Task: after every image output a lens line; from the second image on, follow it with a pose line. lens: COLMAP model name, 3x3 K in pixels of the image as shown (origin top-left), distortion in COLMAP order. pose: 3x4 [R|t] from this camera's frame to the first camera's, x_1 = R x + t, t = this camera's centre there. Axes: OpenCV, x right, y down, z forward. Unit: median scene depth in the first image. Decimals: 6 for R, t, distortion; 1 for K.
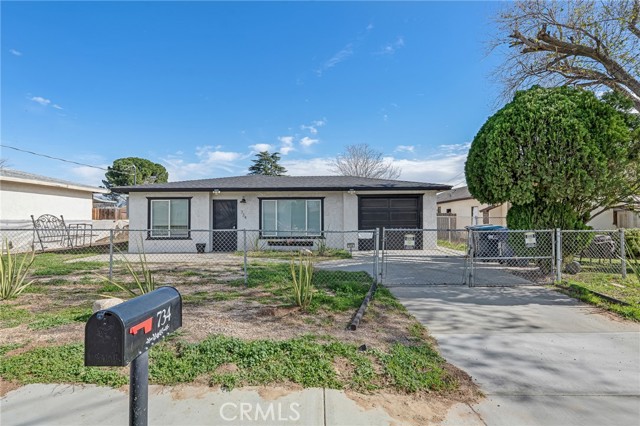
lens RADIAL K [[312.6, 0, 315.1], [0, 312.6, 224.0], [0, 0, 1]] dist [0.007550, -0.002902]
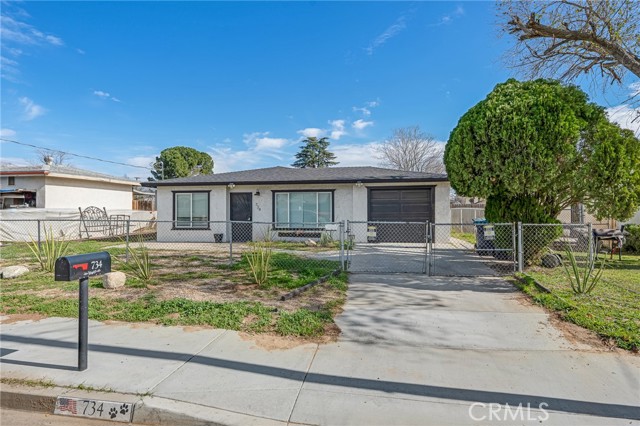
lens RADIAL K [[344.9, 0, 318.4], [0, 344.9, 217.6], [0, 0, 1]] dist [-0.007232, 0.001085]
pose [[0.988450, 0.005188, -0.151460, 0.151268], [-0.004252, 0.999970, 0.006500, -0.002186], [0.151490, -0.005781, 0.988442, -0.114395]]
